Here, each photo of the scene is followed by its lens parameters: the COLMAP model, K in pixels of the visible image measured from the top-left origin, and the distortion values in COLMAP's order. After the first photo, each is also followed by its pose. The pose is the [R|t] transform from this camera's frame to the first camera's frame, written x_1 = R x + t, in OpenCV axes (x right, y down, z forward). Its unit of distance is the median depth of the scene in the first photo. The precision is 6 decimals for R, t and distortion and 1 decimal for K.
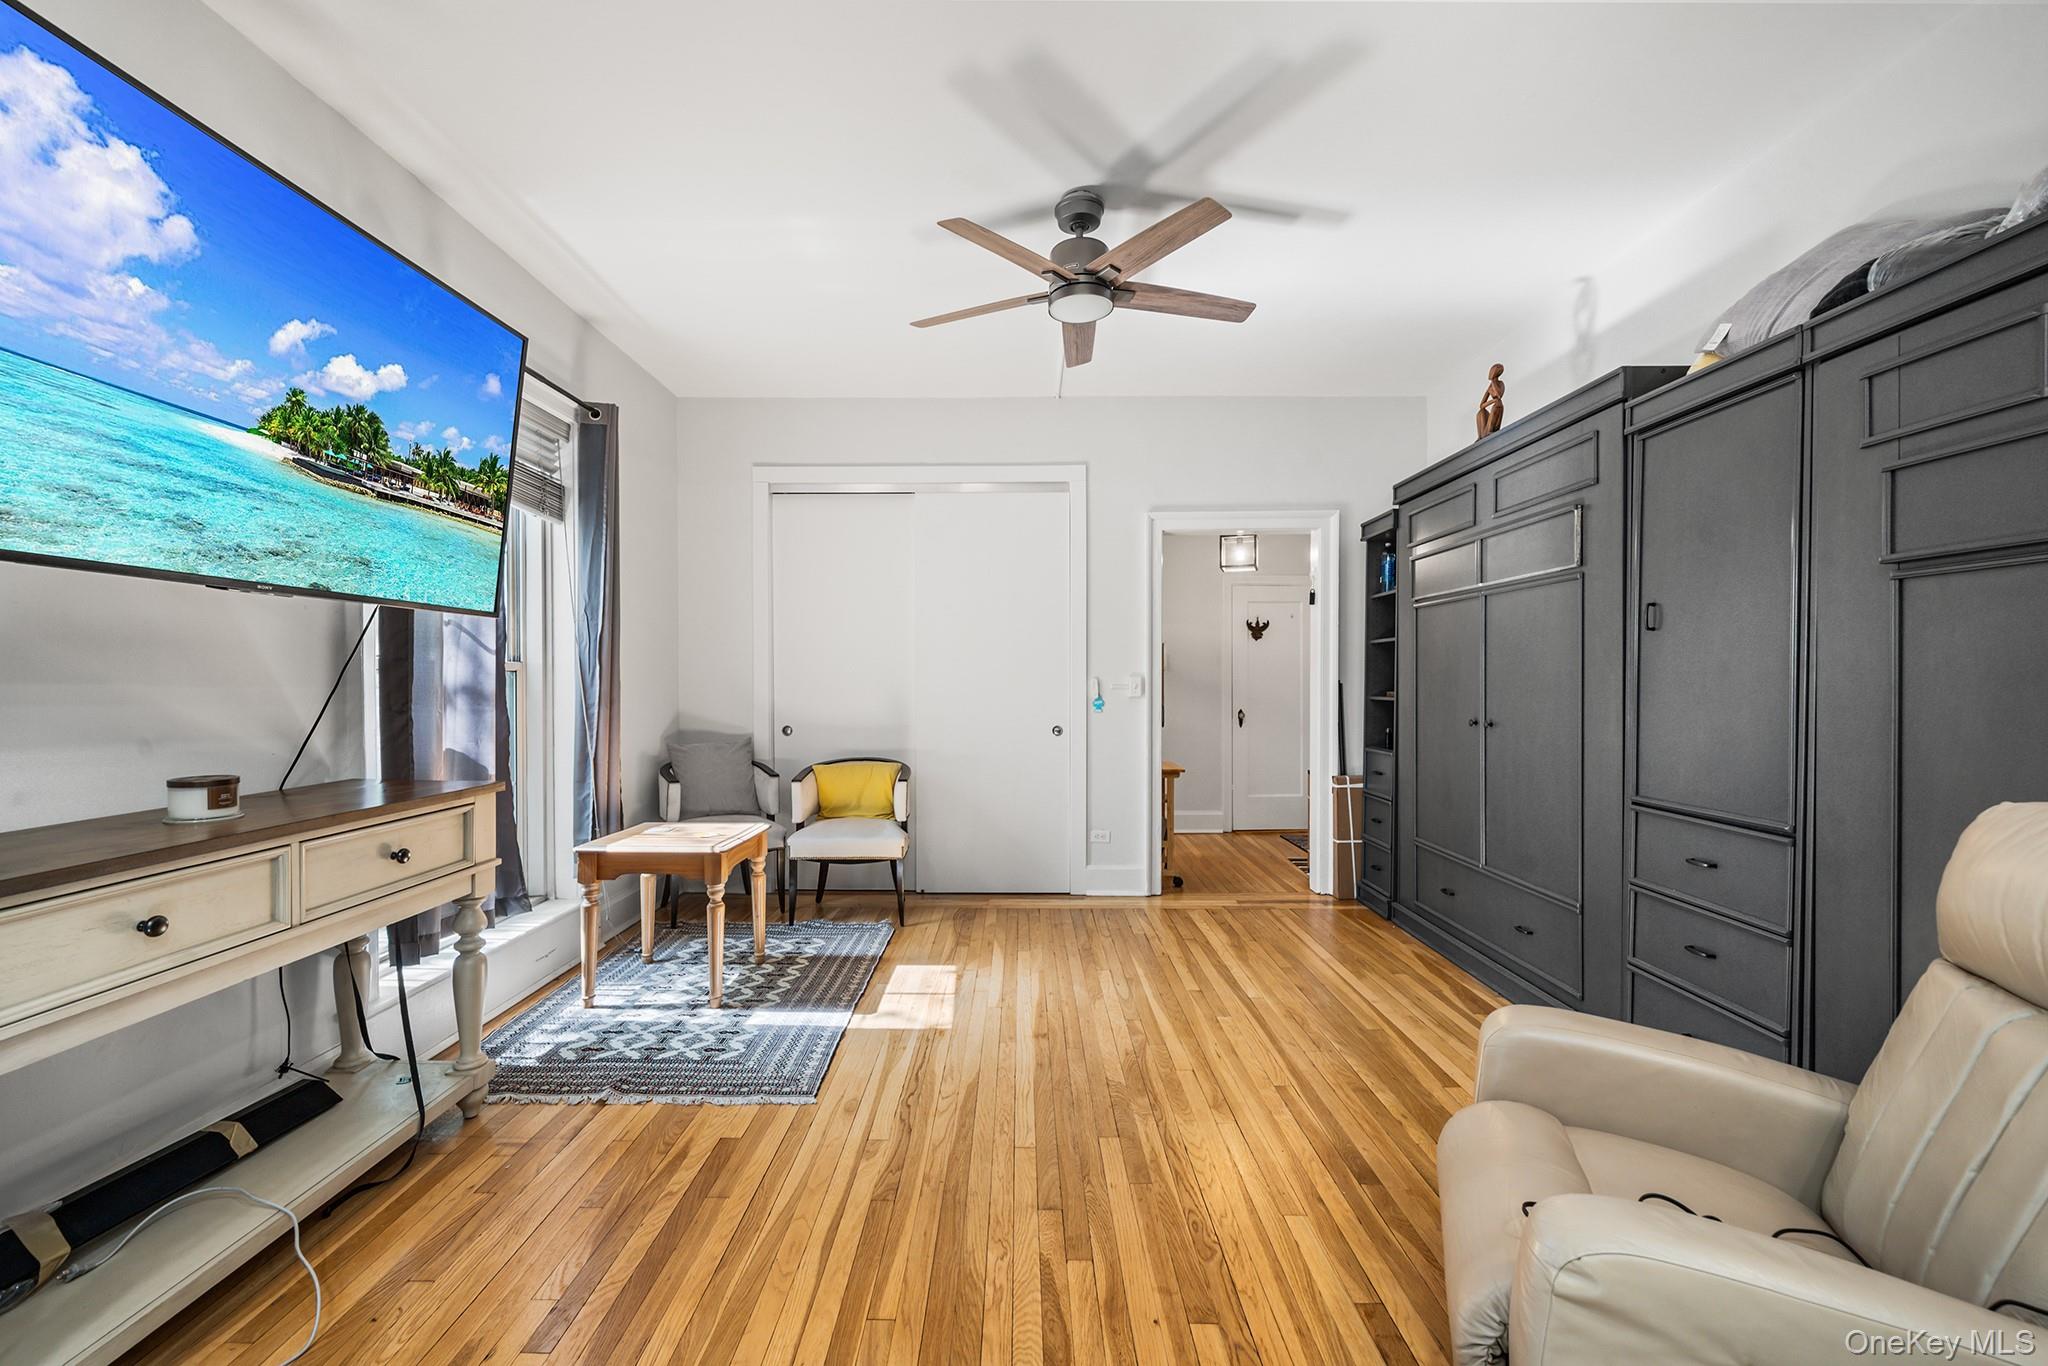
lens RADIAL K [[826.3, 0, 1015.8], [0, 826.3, 685.8], [0, 0, 1]] dist [-0.000615, 0.000115]
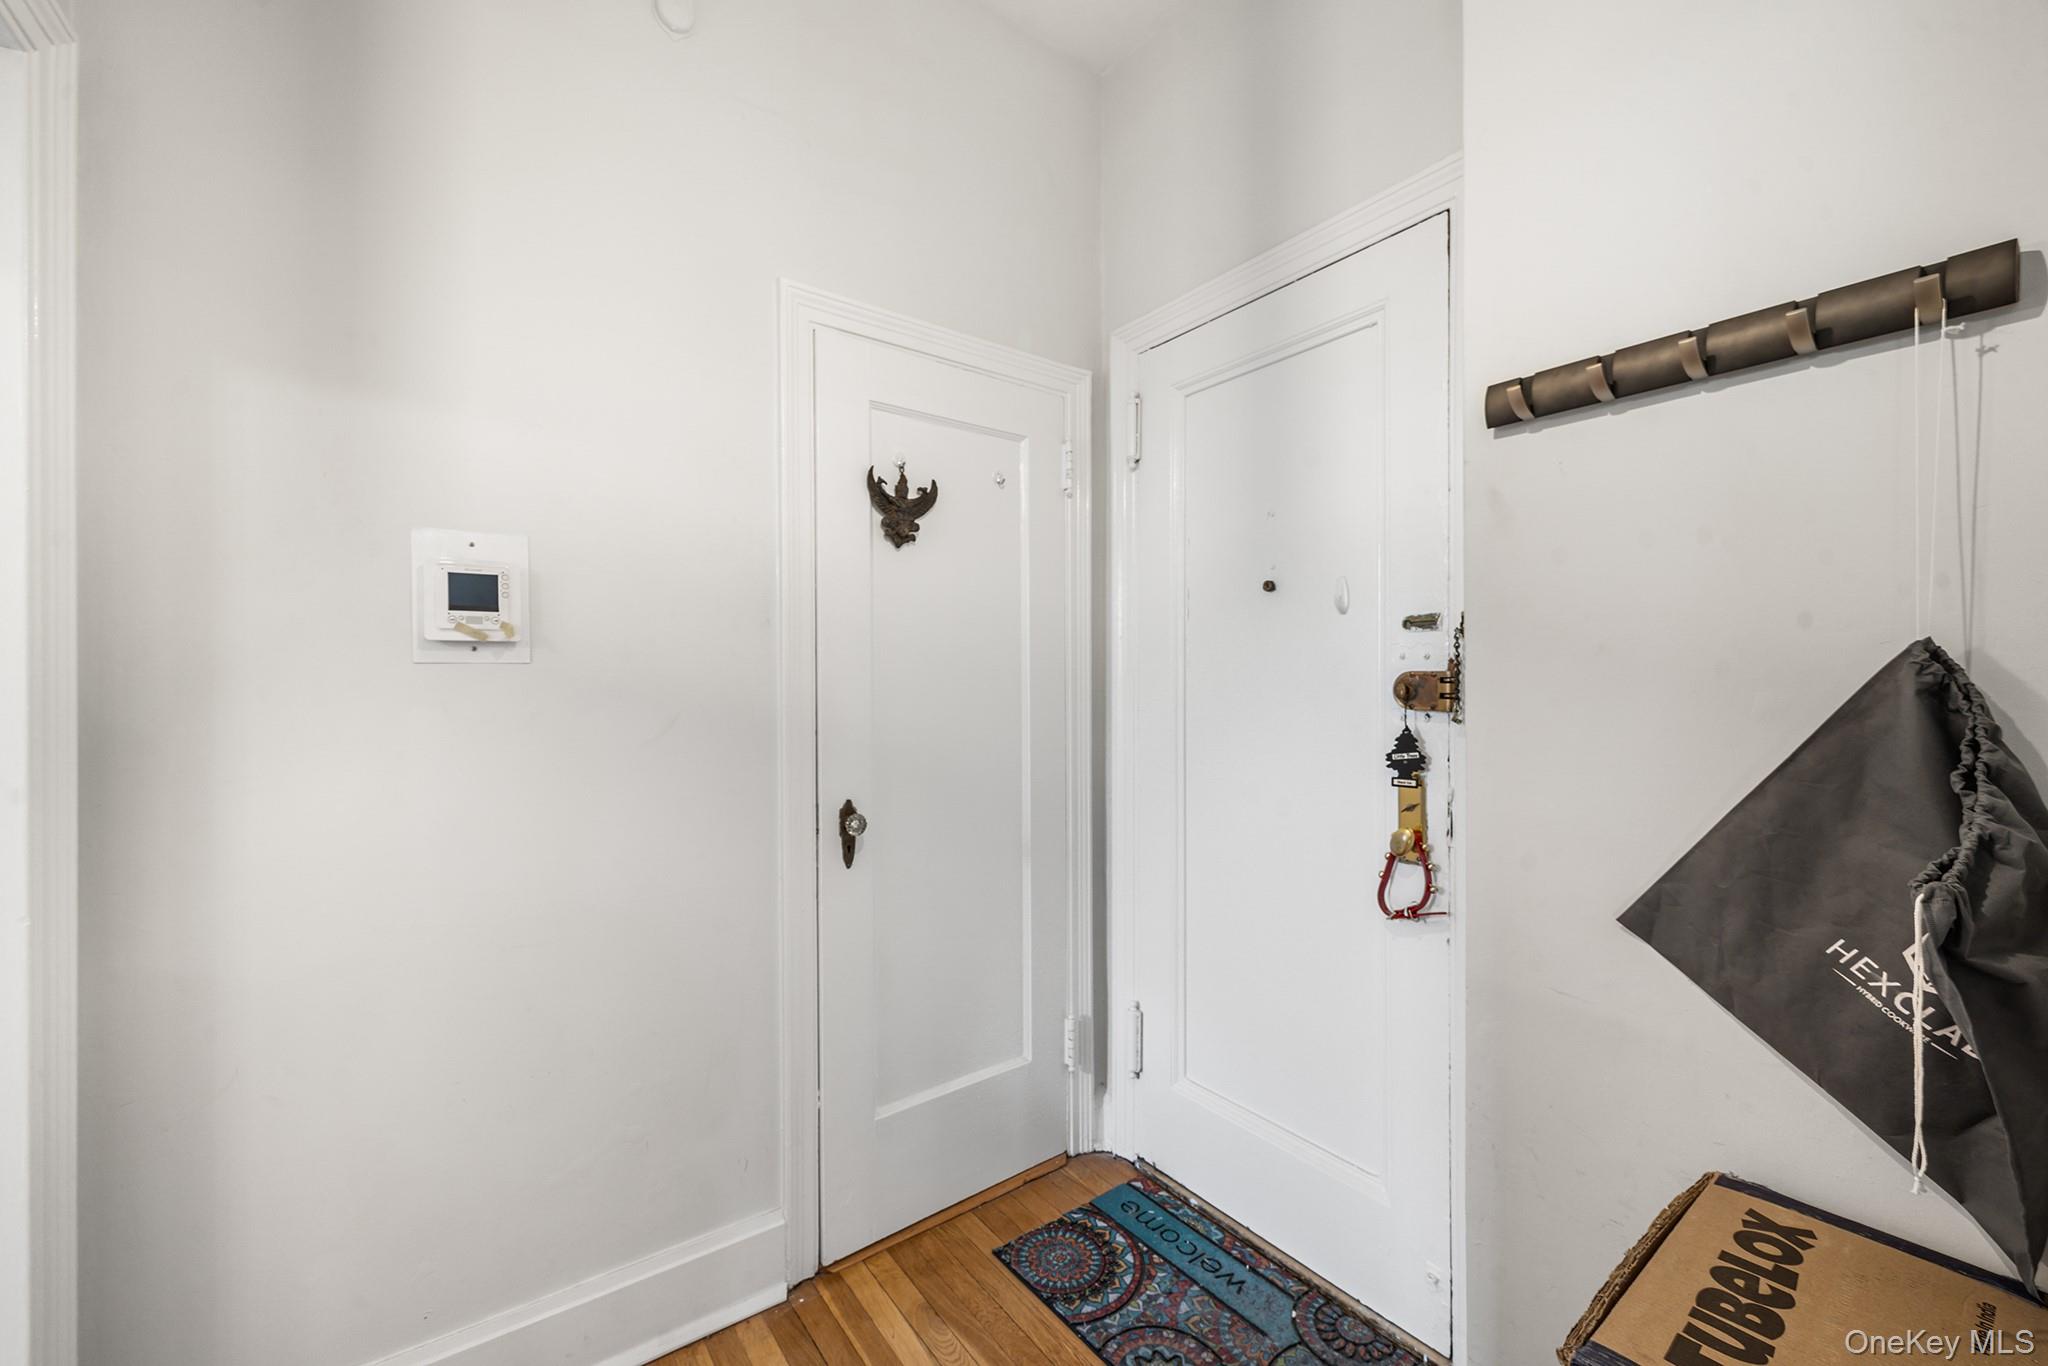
lens RADIAL K [[826.3, 0, 1015.8], [0, 826.3, 685.8], [0, 0, 1]] dist [-0.000615, 0.000115]
pose [[0.797107, -0.001312, 0.603837, 0.328885], [0.008301, 0.999927, -0.008786, -0.011742], [-0.603781, 0.012016, 0.797060, 1.607339]]
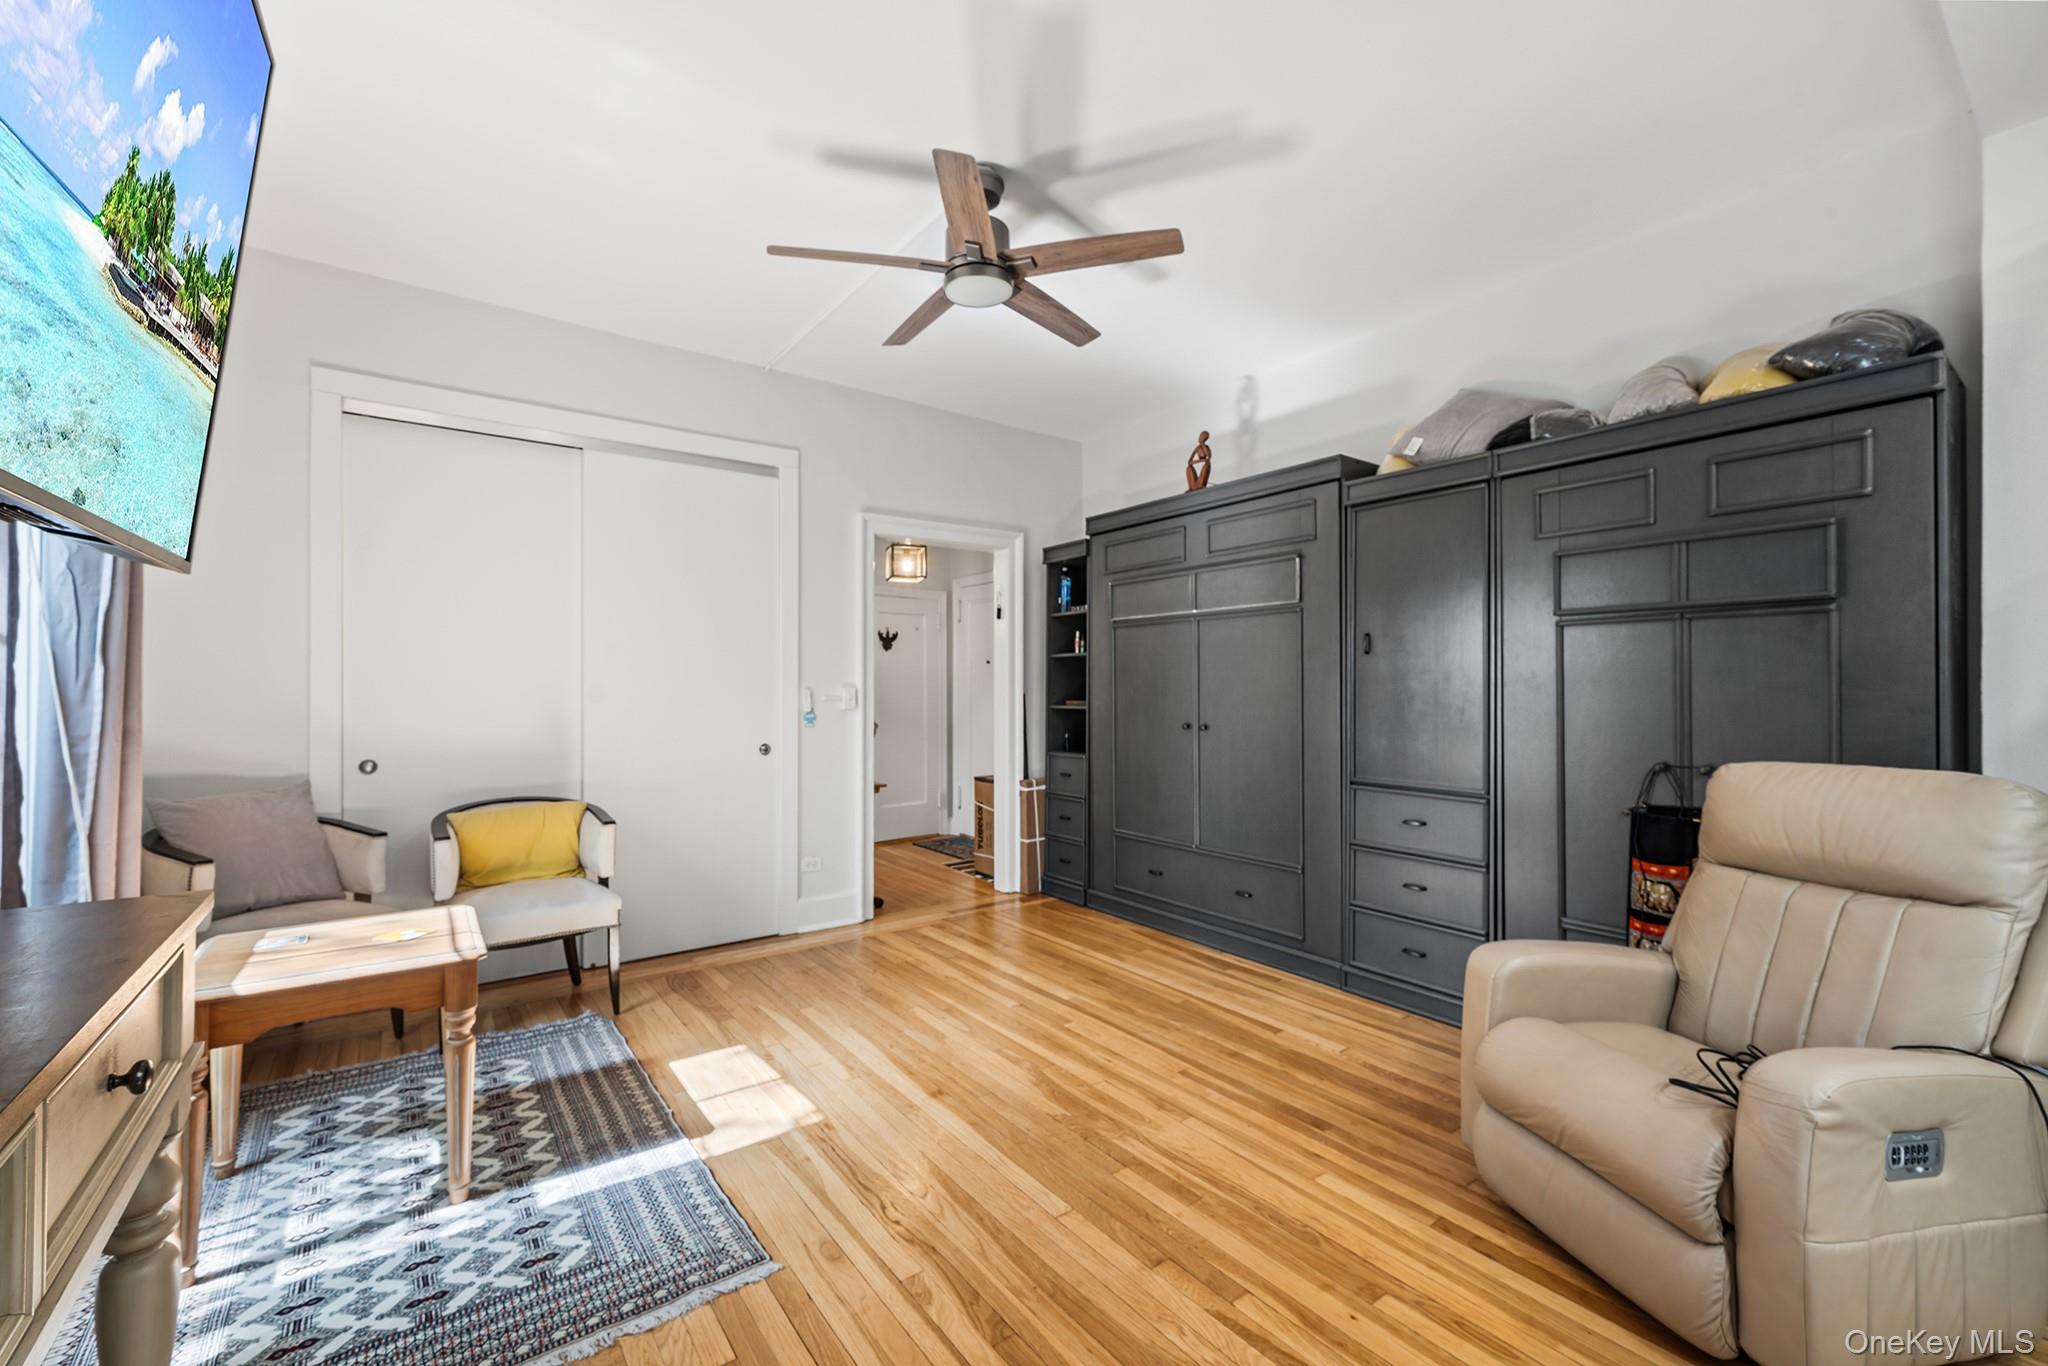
lens RADIAL K [[829.2, 0, 1024.0], [0, 829.2, 683.0], [0, 0, 1]] dist [-0.001220, -0.000249]
pose [[0.797423, 0.003734, 0.603409, -0.390174], [0.005423, 0.999896, -0.013355, -0.003654], [-0.603397, 0.013922, 0.797320, 0.206569]]
